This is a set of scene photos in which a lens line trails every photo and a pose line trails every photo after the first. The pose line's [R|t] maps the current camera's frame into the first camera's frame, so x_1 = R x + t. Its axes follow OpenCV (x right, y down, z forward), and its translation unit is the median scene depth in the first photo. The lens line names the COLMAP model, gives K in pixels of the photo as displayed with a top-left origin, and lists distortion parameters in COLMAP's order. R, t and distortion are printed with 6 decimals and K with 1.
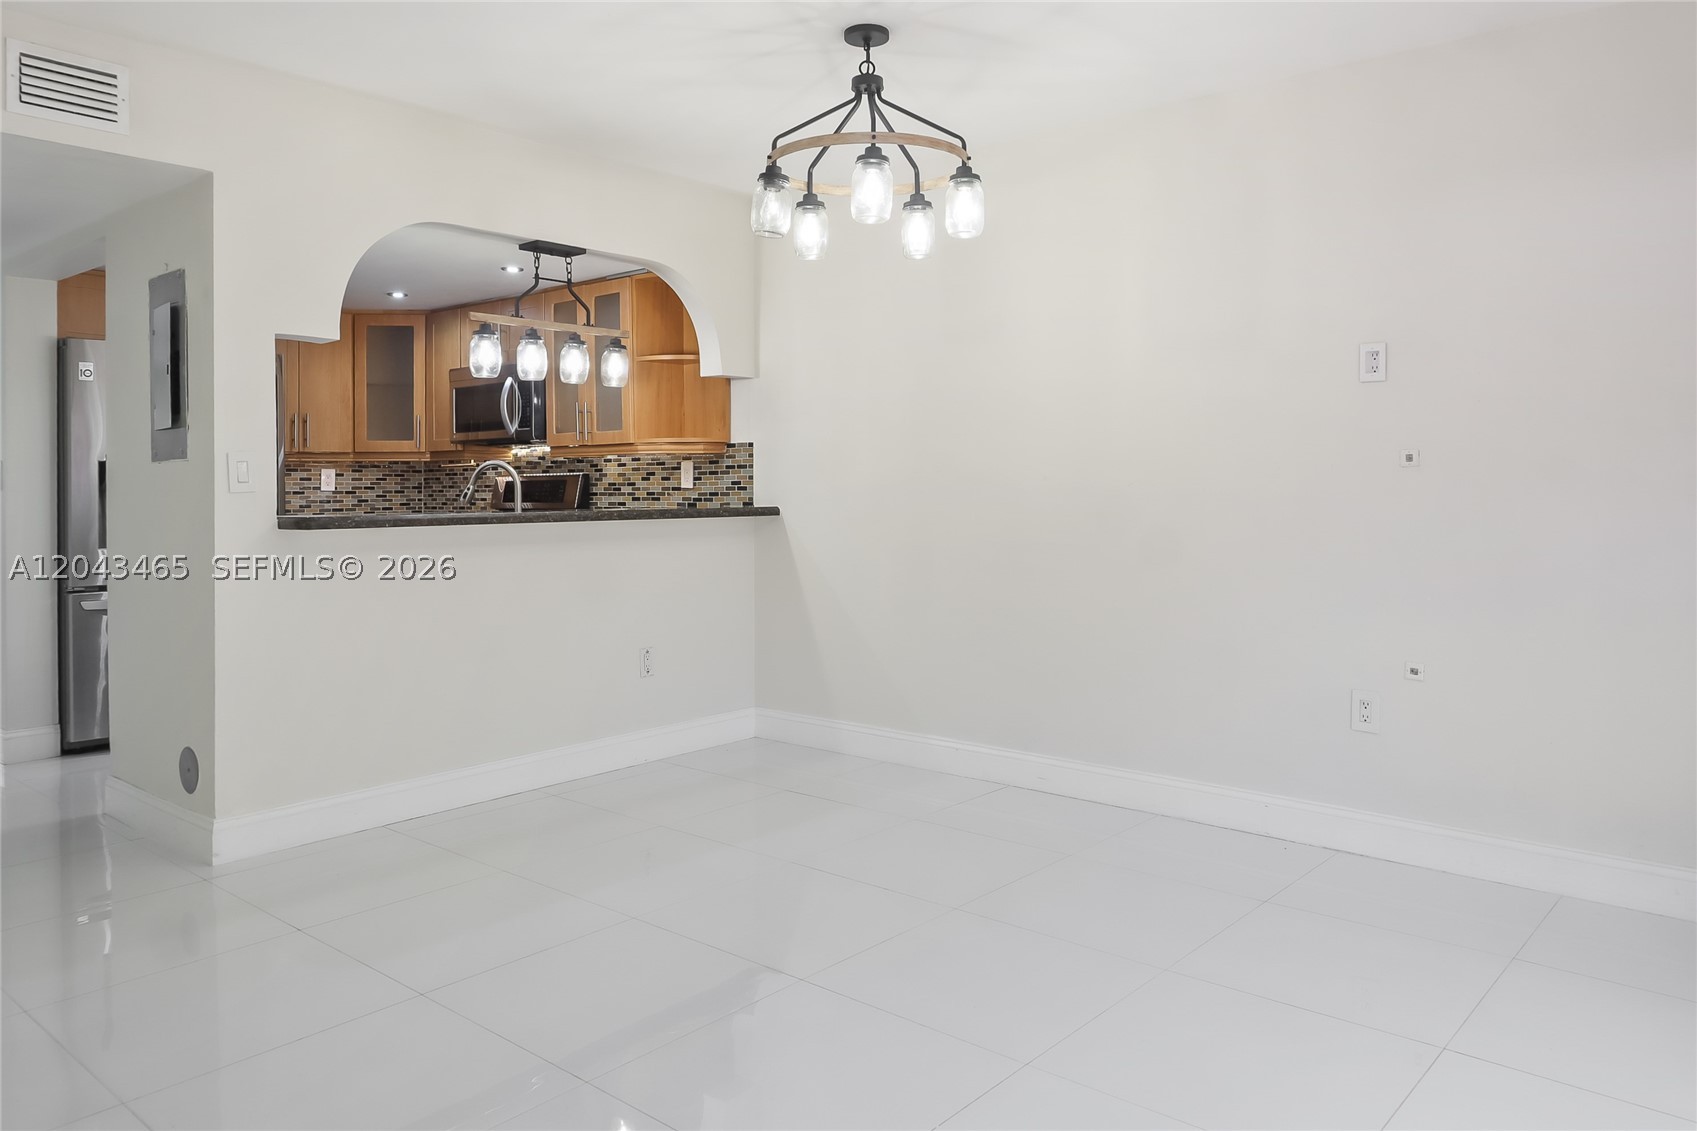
lens RADIAL K [[1174.0, 0, 848.5], [0, 1174.0, 565.5], [0, 0, 1]] dist [0.037057, -0.000150]
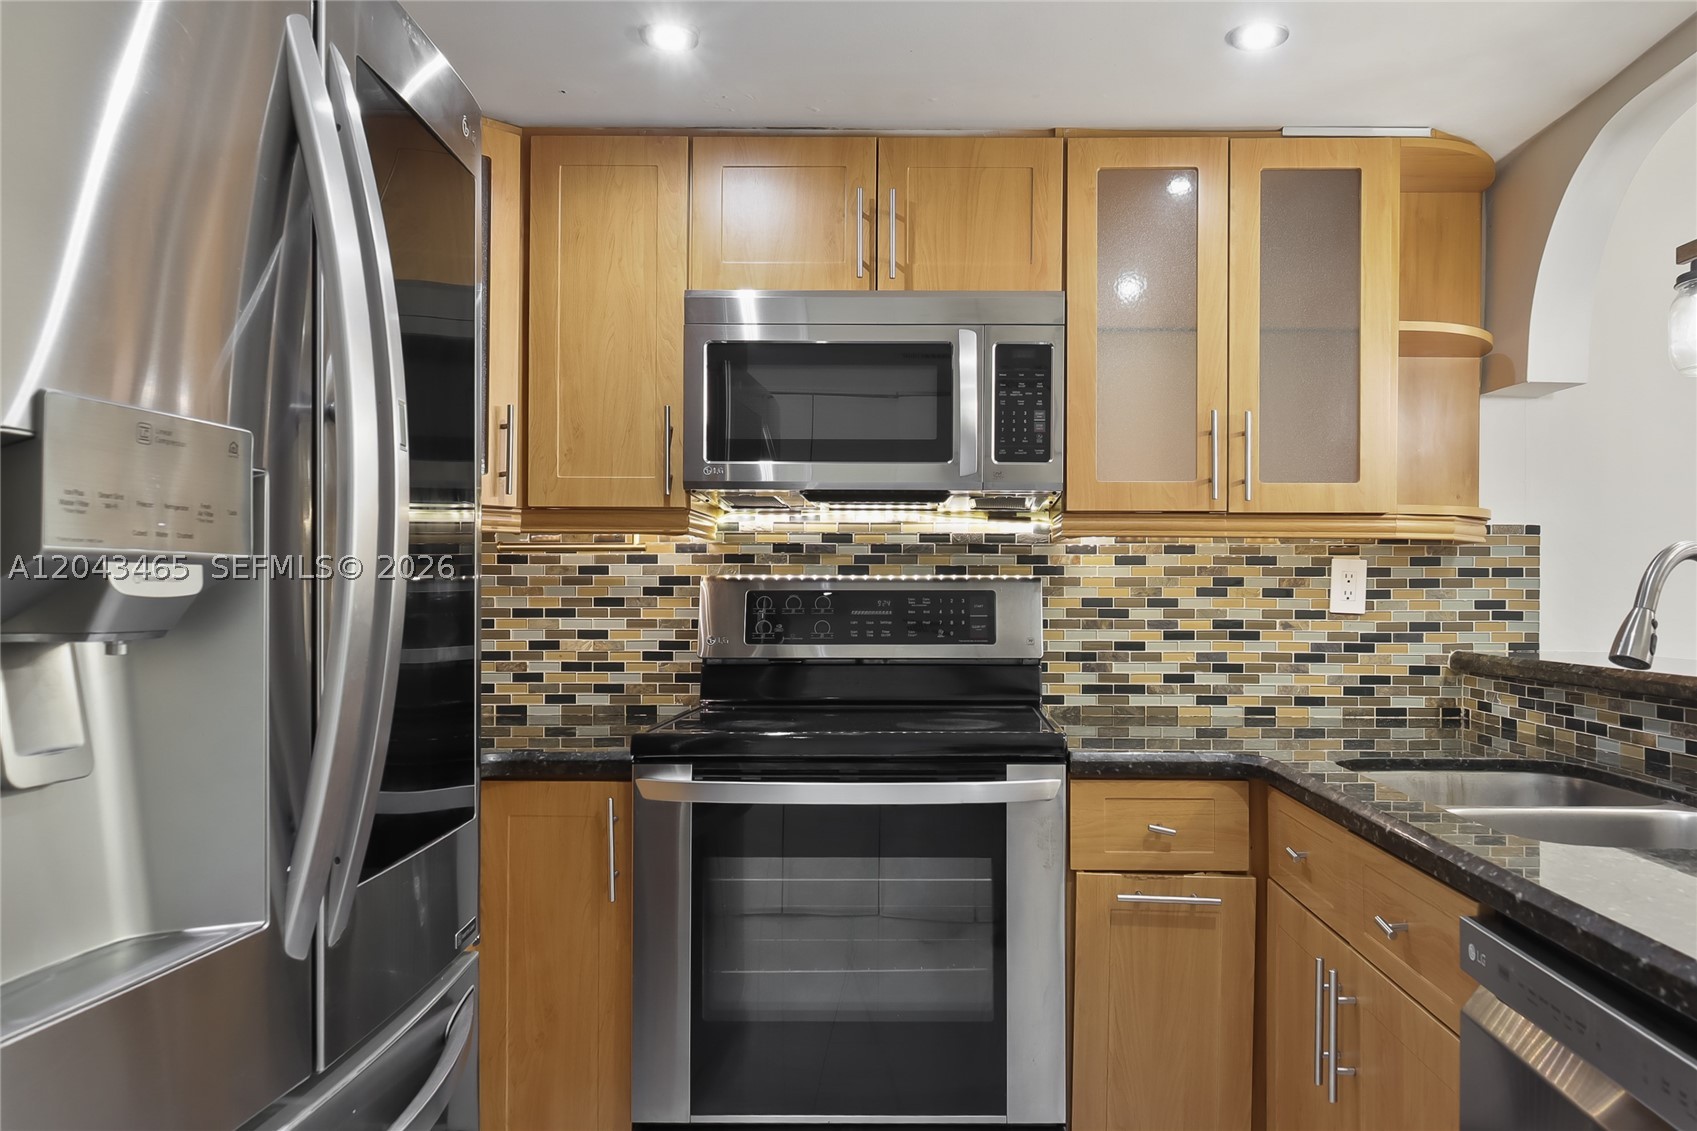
lens RADIAL K [[1174.0, 0, 848.5], [0, 1174.0, 565.5], [0, 0, 1]] dist [0.037057, -0.000150]
pose [[0.748121, 0.022525, 0.663180, -0.600961], [0.033517, 0.996865, -0.071670, -0.056867], [-0.662715, 0.075846, 0.745021, 0.763758]]
